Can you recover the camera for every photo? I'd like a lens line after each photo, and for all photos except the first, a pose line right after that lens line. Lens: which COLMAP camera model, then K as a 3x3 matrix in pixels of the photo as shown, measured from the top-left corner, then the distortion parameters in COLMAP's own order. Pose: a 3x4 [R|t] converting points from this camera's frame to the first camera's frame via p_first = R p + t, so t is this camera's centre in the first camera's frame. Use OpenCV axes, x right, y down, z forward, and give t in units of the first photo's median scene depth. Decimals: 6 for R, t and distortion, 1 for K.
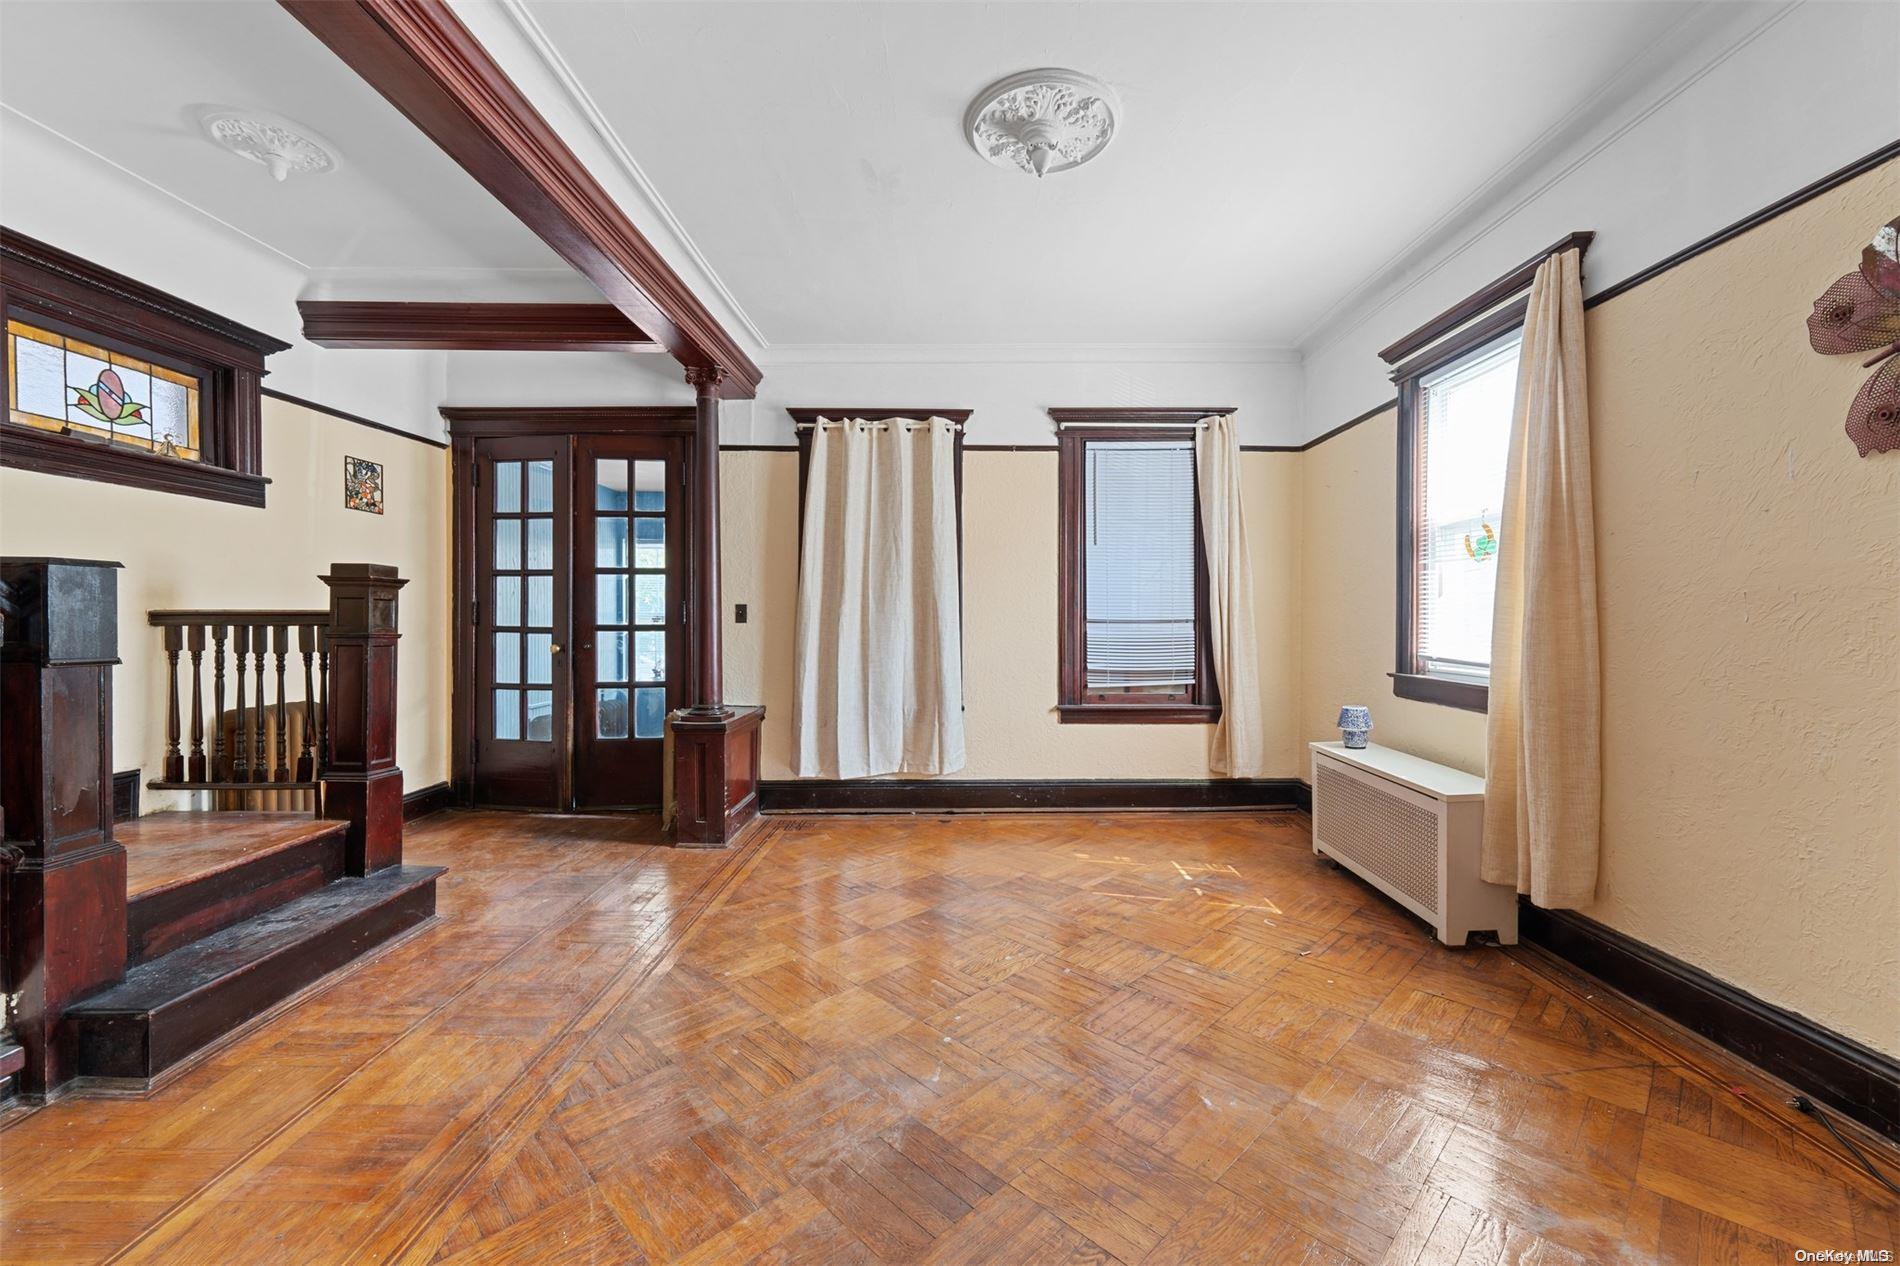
lens RADIAL K [[783.8, 0, 950.0], [0, 783.8, 633.0], [0, 0, 1]] dist [0.000002, 0.000071]
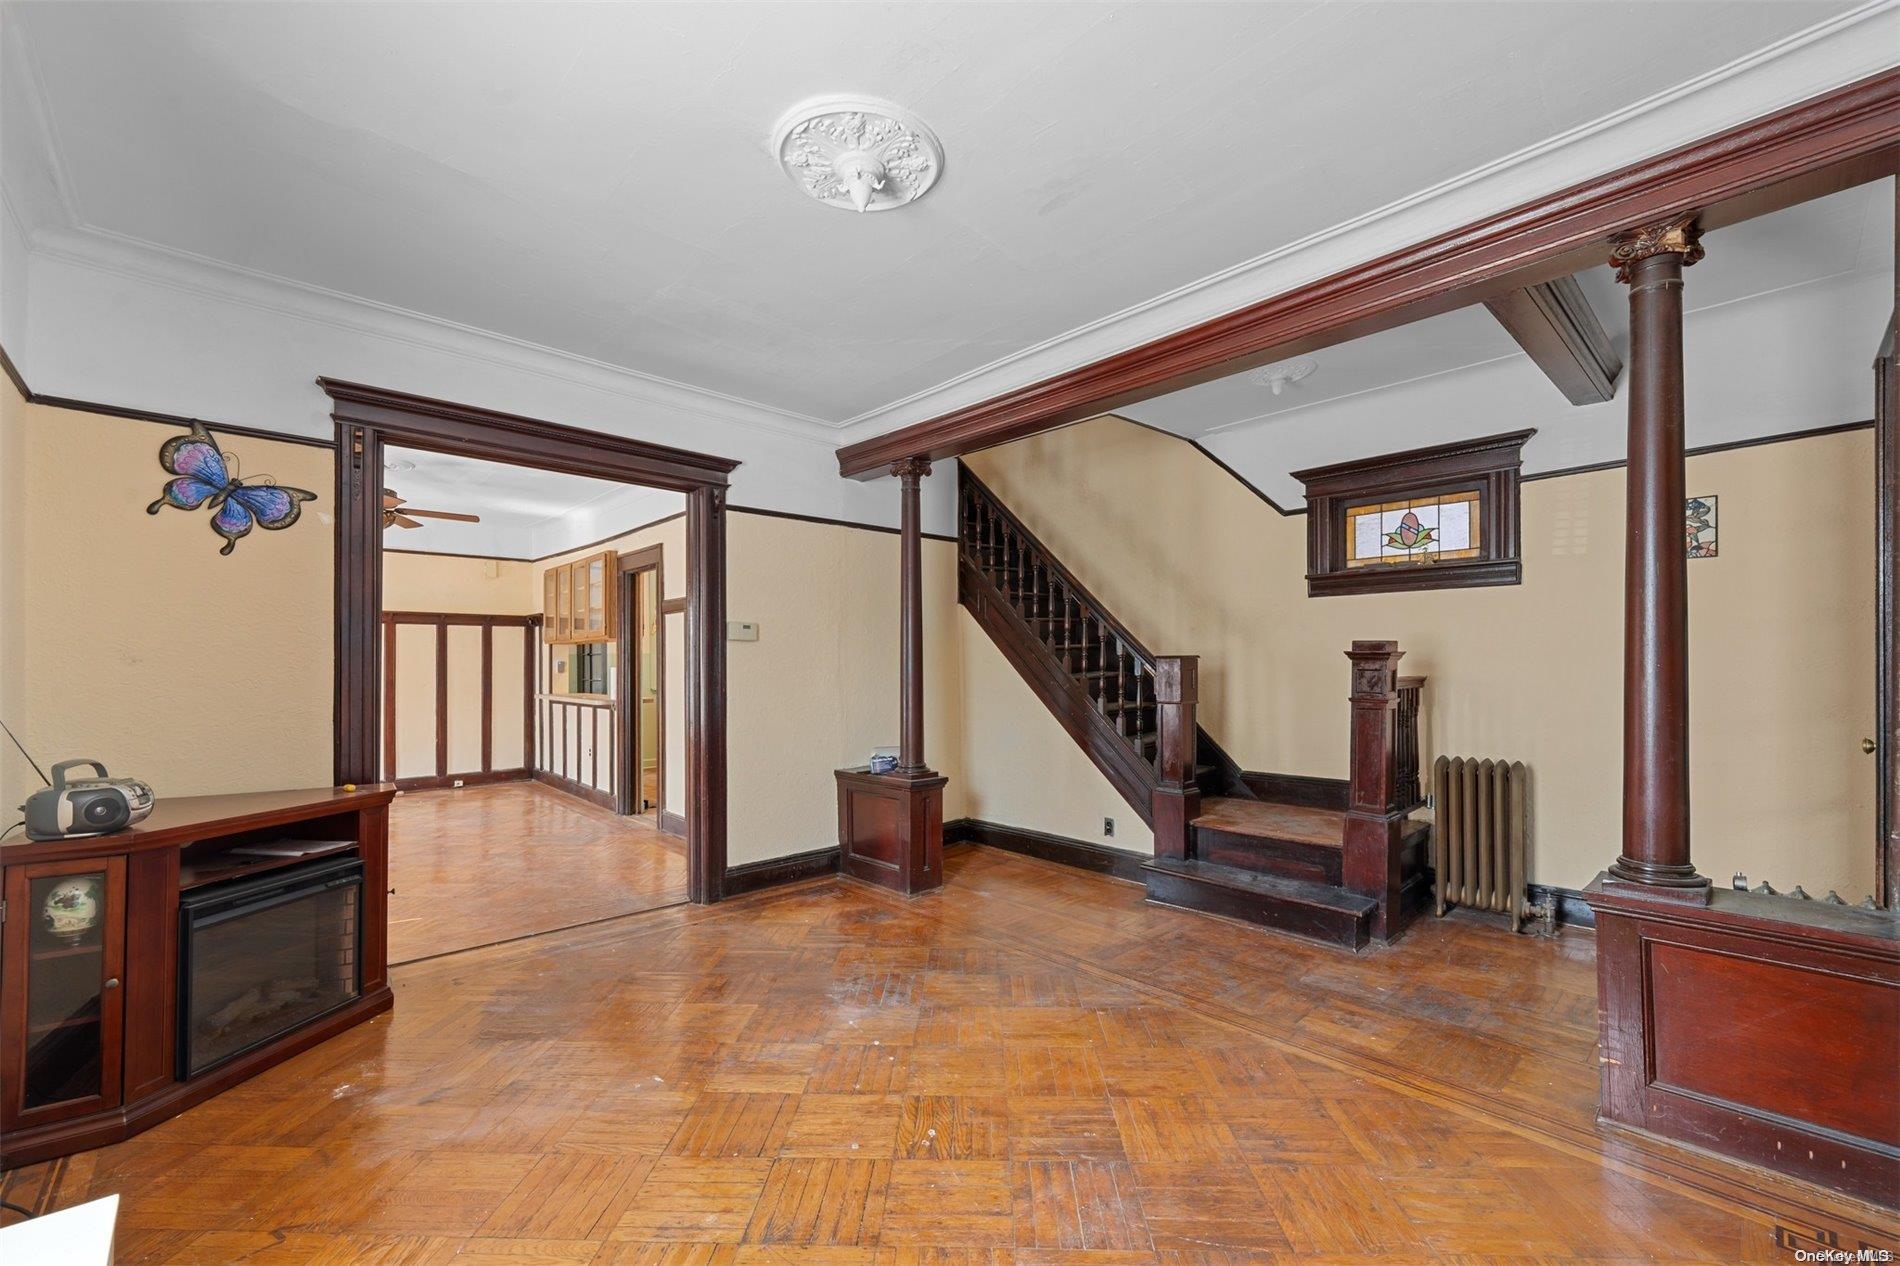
lens RADIAL K [[779.8, 0, 950.3], [0, 779.8, 656.3], [0, 0, 1]] dist [-0.000492, -0.000044]
pose [[-0.724487, -0.004184, -0.689276, 0.552468], [-0.007570, 0.999970, 0.001887, -0.060889], [0.689247, 0.006585, -0.724497, 1.438220]]
